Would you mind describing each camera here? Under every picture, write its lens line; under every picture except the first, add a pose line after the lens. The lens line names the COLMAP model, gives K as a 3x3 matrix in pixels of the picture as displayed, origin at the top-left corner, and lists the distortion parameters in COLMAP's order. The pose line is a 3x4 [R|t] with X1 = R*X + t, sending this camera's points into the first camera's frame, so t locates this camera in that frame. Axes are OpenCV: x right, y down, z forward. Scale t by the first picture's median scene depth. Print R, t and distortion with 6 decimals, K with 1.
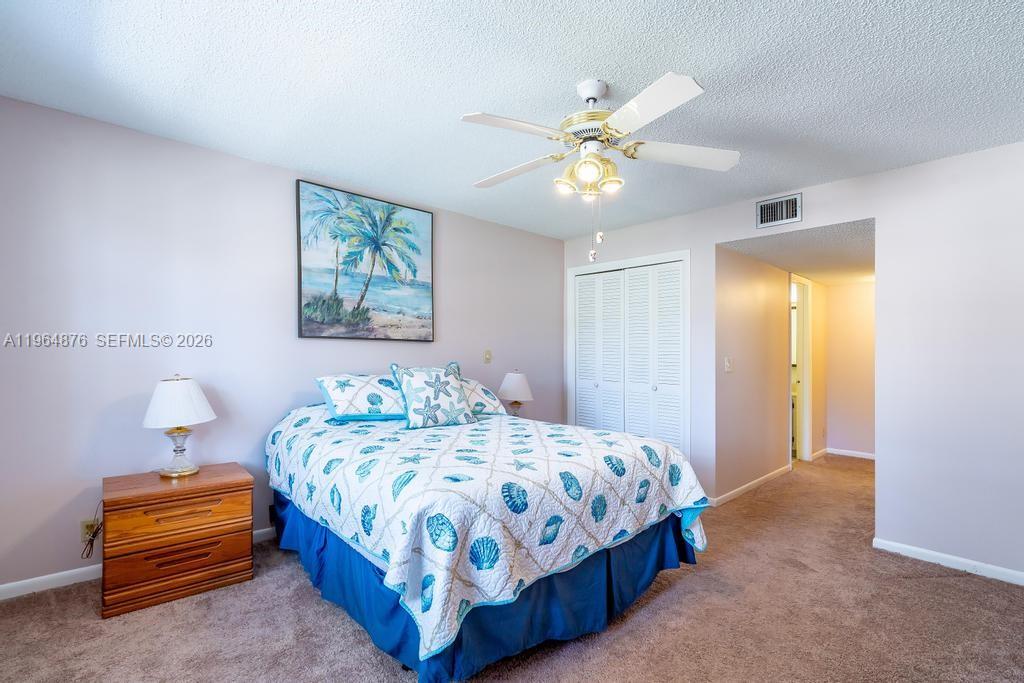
lens RADIAL K [[475.2, 0, 511.7], [0, 475.2, 343.2], [0, 0, 1]] dist [-0.008720, -0.000184]
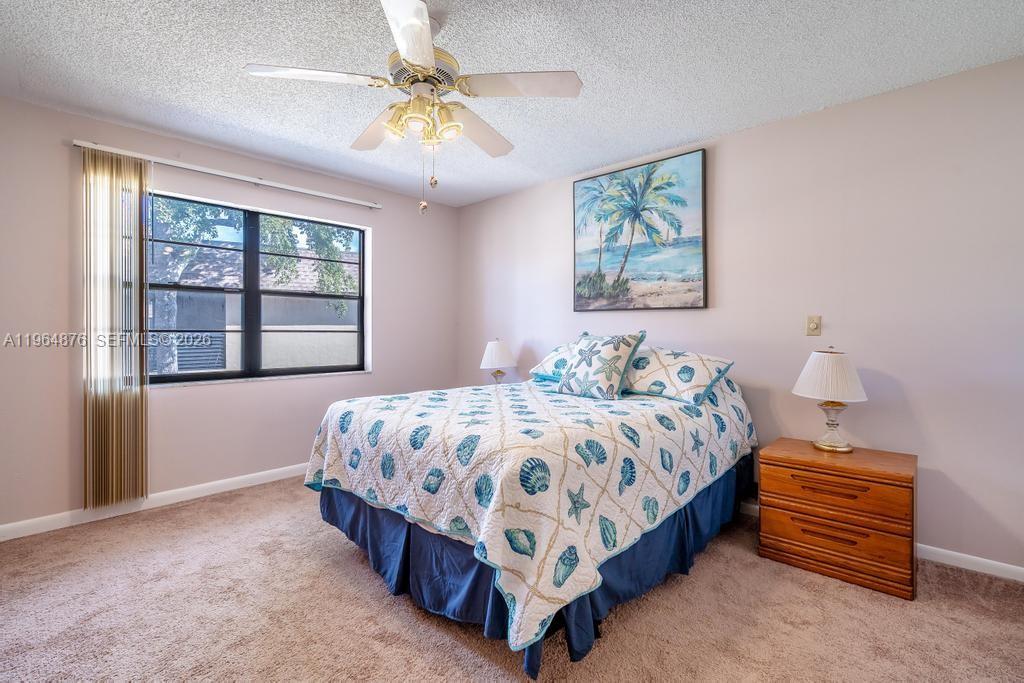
lens RADIAL K [[475.2, 0, 511.3], [0, 475.2, 337.3], [0, 0, 1]] dist [-0.008720, -0.000184]
pose [[0.071780, 0.002435, -0.997418, 0.688130], [0.018580, 0.999820, 0.003778, 0.042161], [0.997247, -0.018803, 0.071721, 0.680110]]
